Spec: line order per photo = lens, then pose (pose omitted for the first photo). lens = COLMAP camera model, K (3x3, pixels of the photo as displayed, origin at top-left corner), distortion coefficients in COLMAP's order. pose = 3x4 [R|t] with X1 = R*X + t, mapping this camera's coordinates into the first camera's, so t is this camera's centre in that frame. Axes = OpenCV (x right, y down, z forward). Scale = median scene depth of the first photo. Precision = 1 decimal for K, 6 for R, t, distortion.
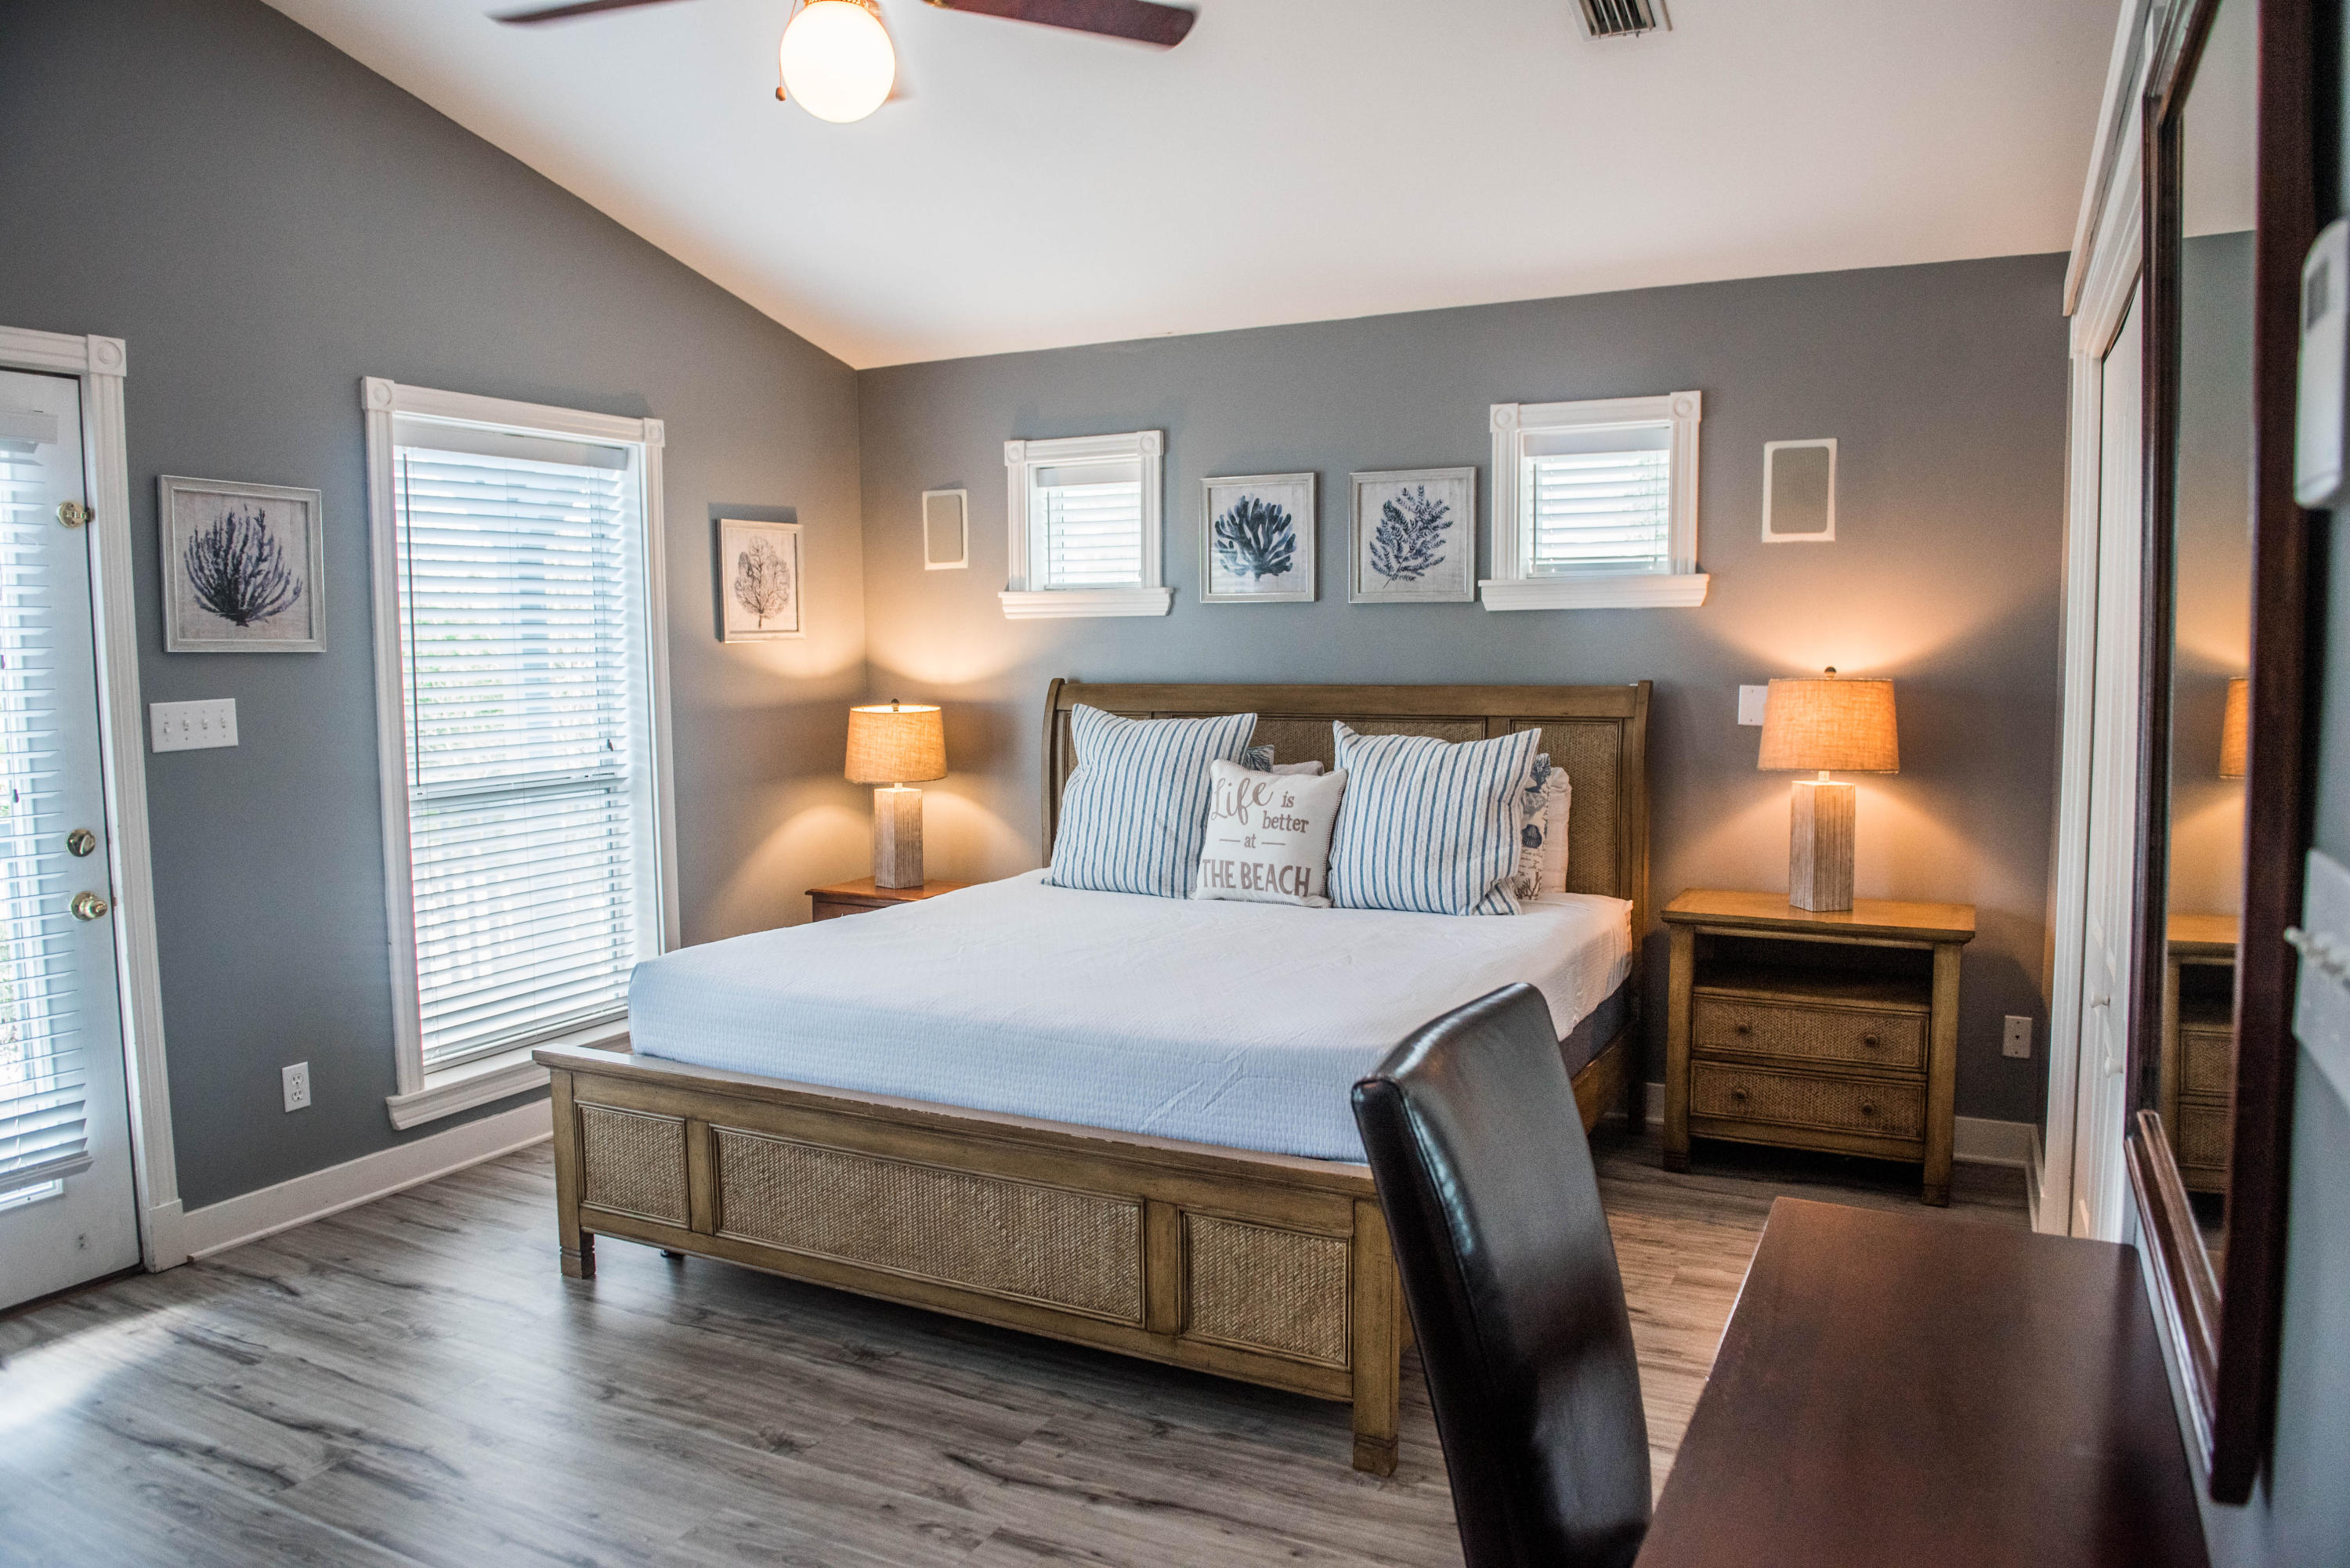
lens RADIAL K [[1604.5, 0, 1201.9], [0, 1604.5, 793.7], [0, 0, 1]] dist [-0.050822, -0.003566]
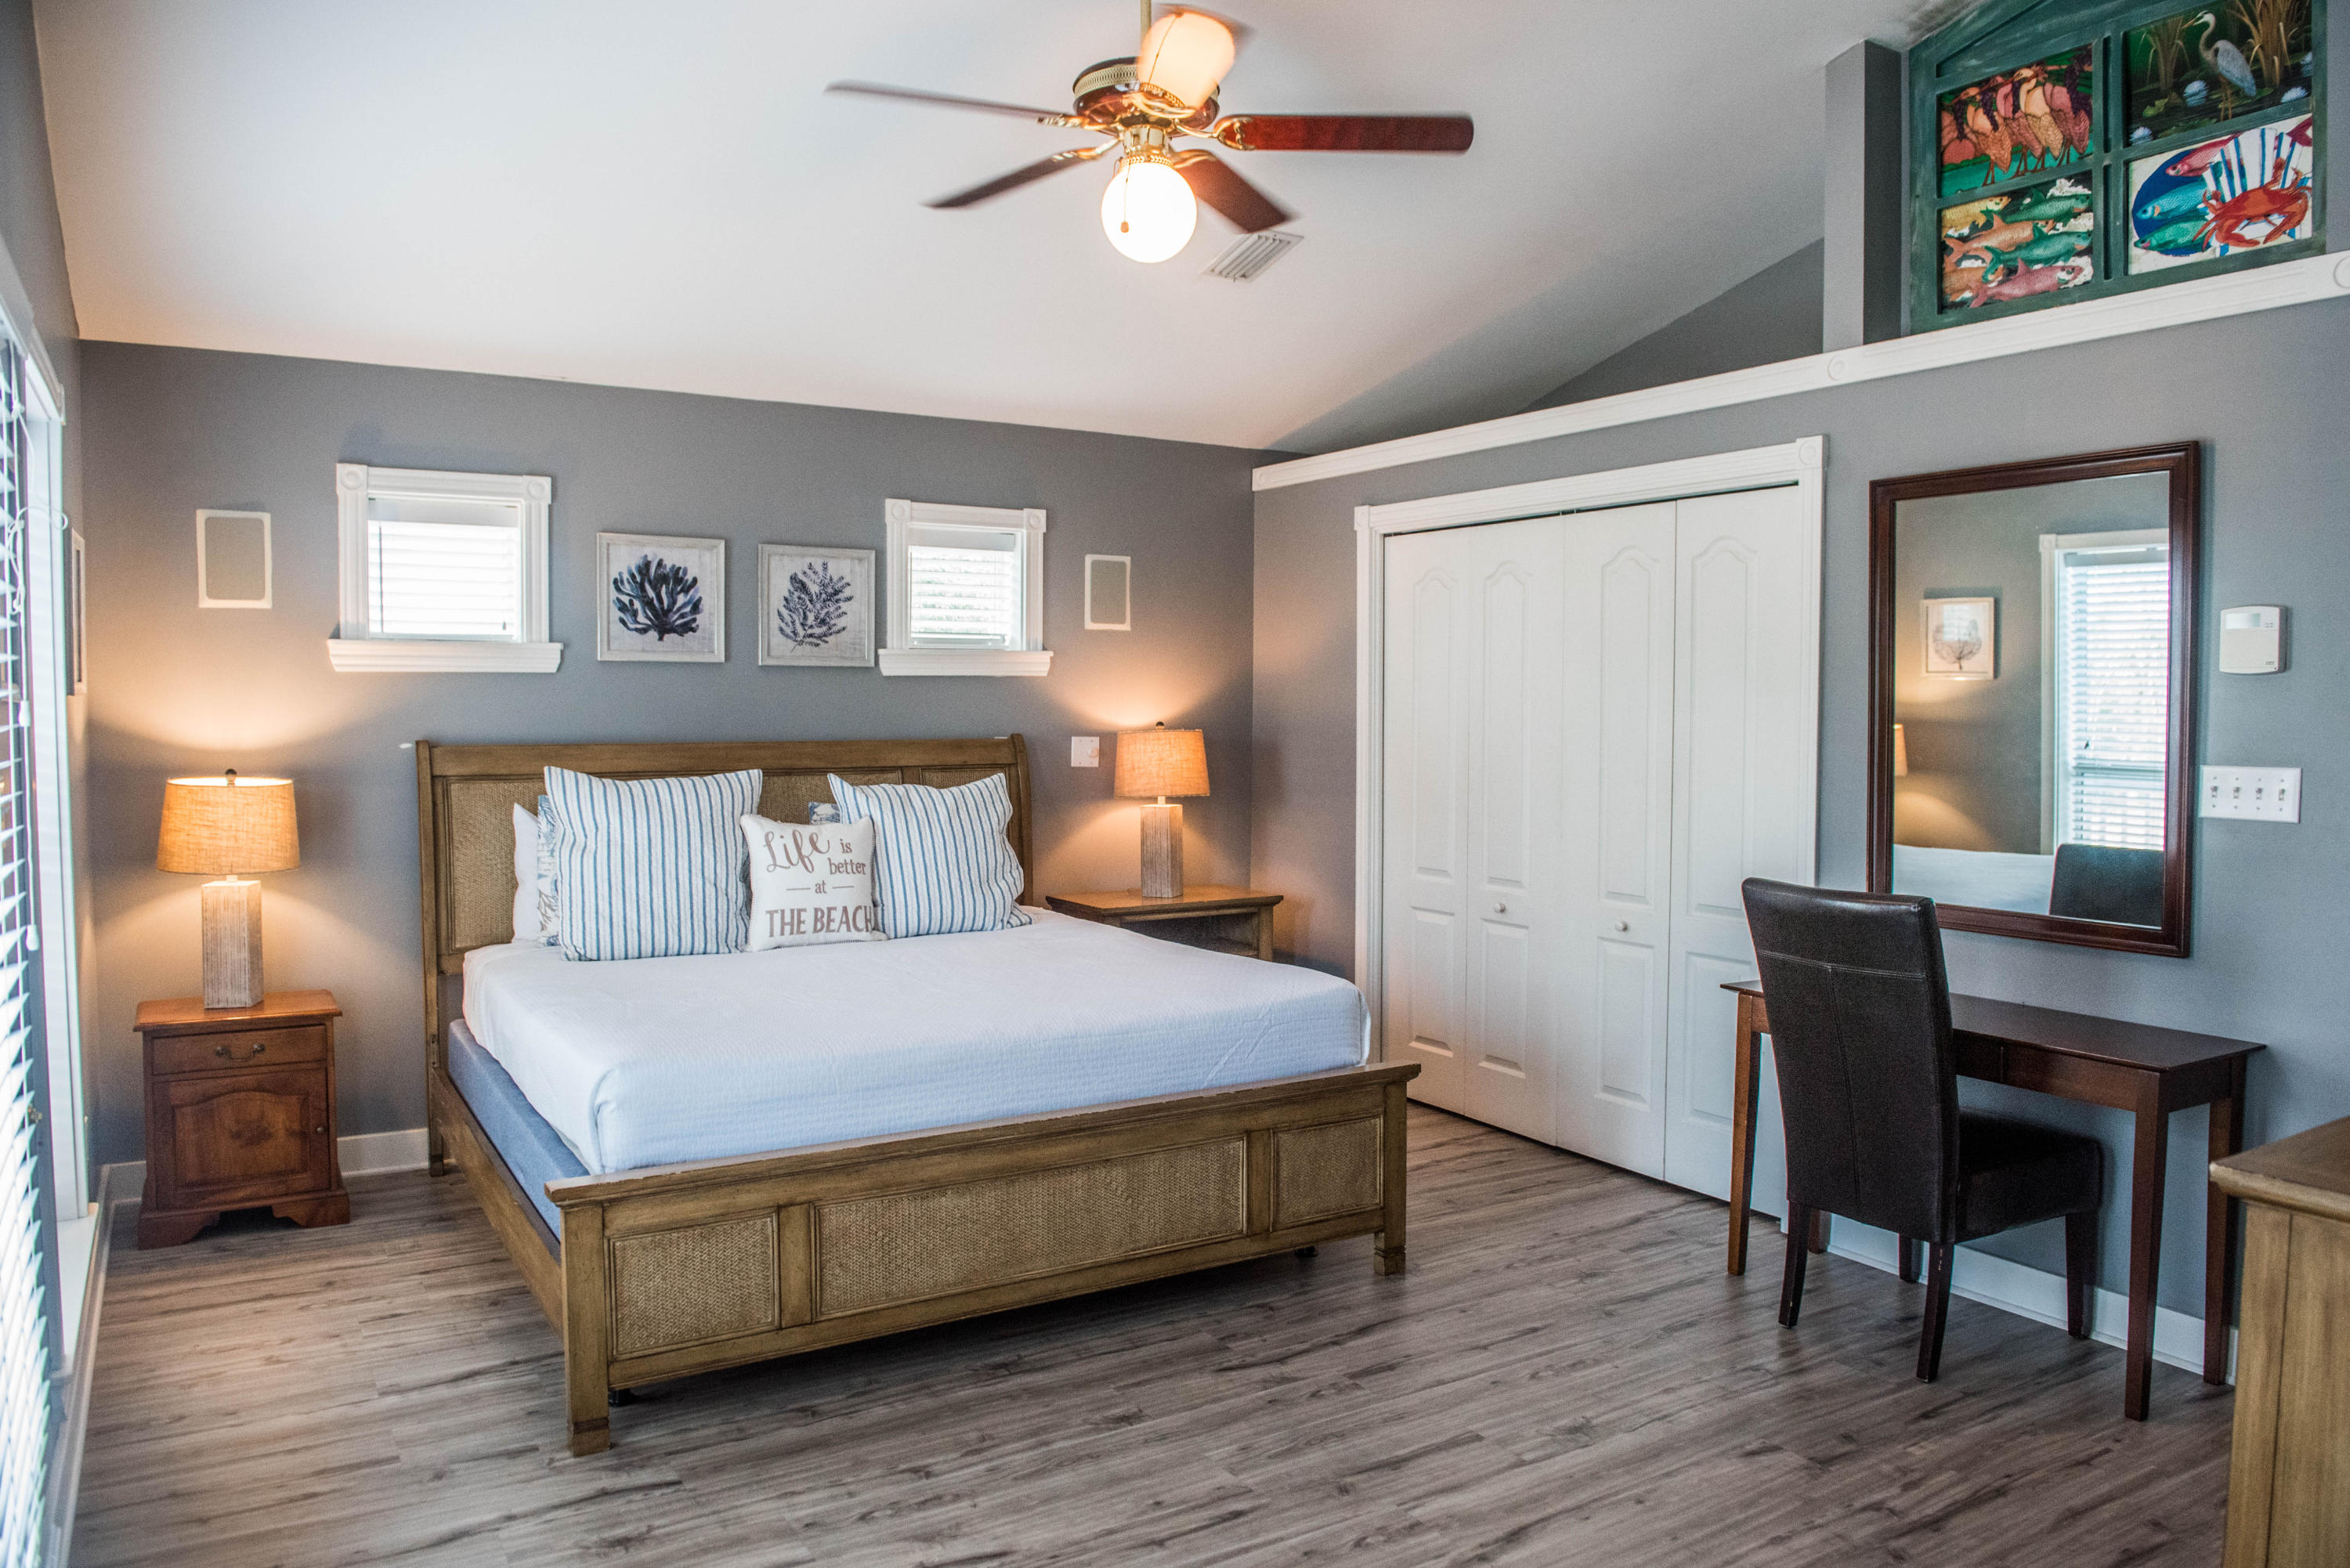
lens RADIAL K [[1604.5, 0, 1251.1], [0, 1604.5, 793.3], [0, 0, 1]] dist [-0.050822, -0.003566]
pose [[0.514358, -0.038932, 0.856691, -0.727679], [0.074024, 0.997256, 0.000876, -0.012619], [-0.854375, 0.062965, 0.515829, 0.203356]]
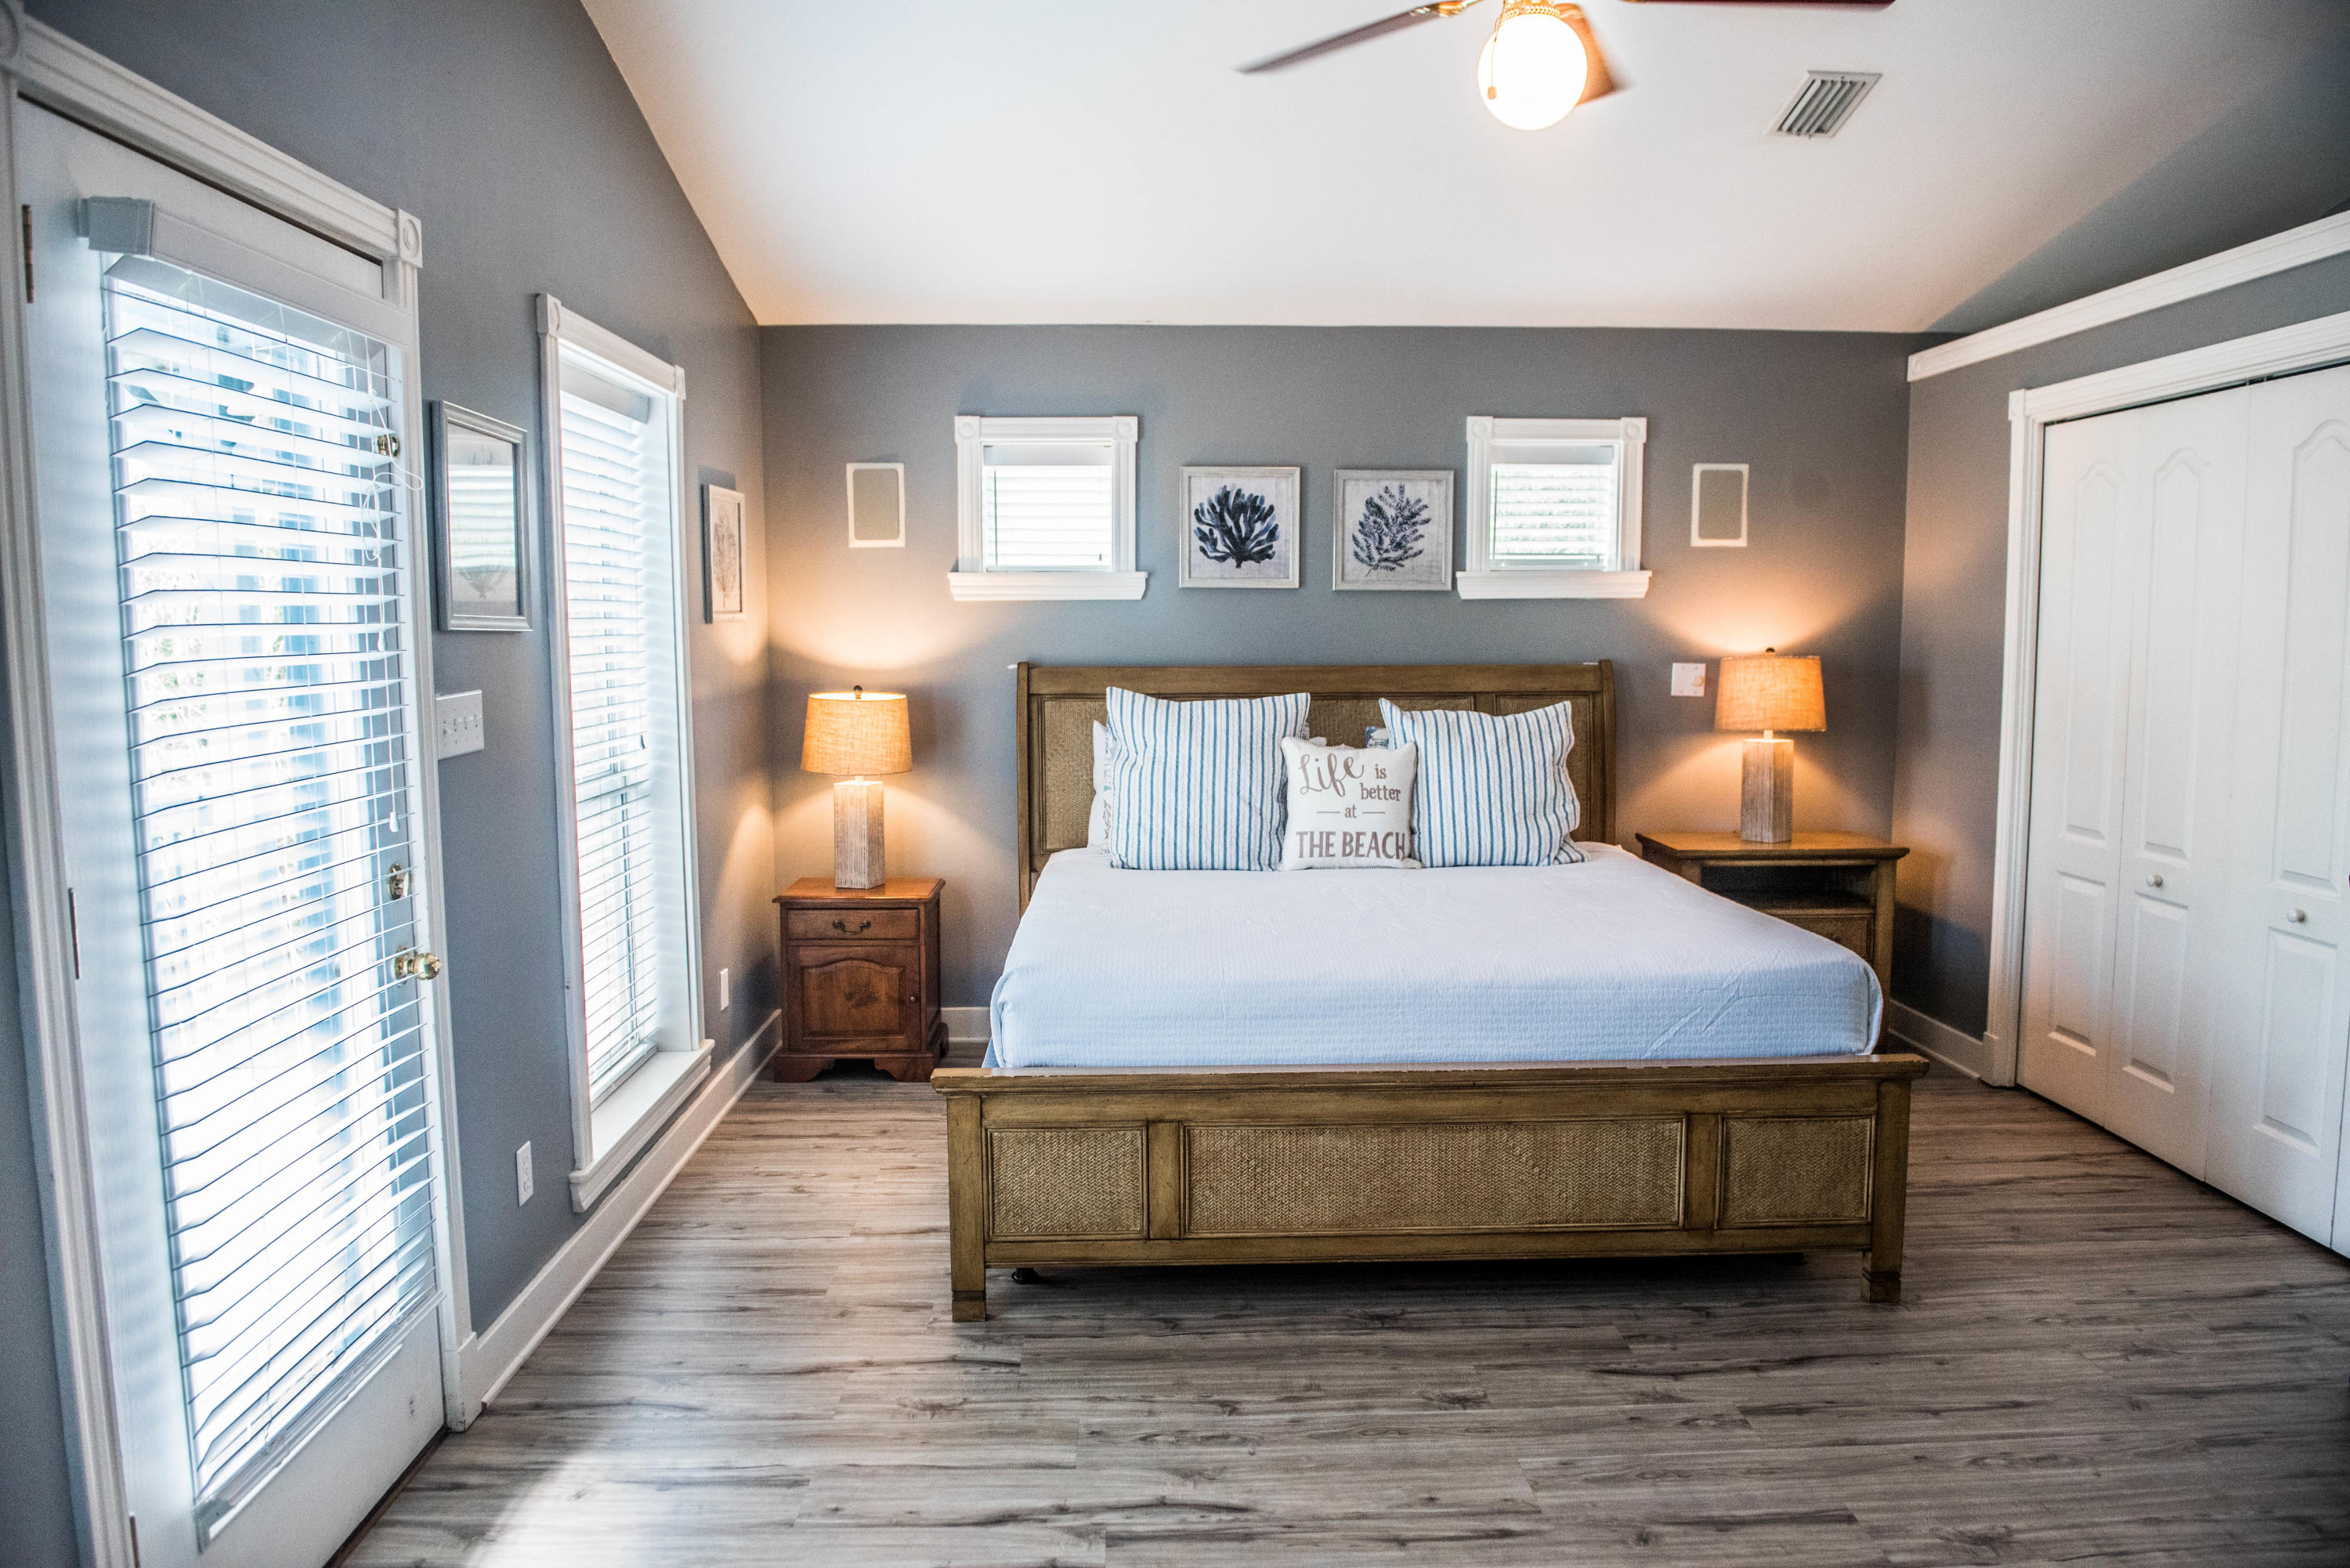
lens RADIAL K [[1604.5, 0, 1219.5], [0, 1604.5, 776.9], [0, 0, 1]] dist [-0.050822, -0.003566]
pose [[0.875546, -0.040650, 0.481422, -0.558378], [0.041565, 0.999097, 0.008768, -0.006621], [-0.481343, 0.012333, 0.876445, 0.104317]]
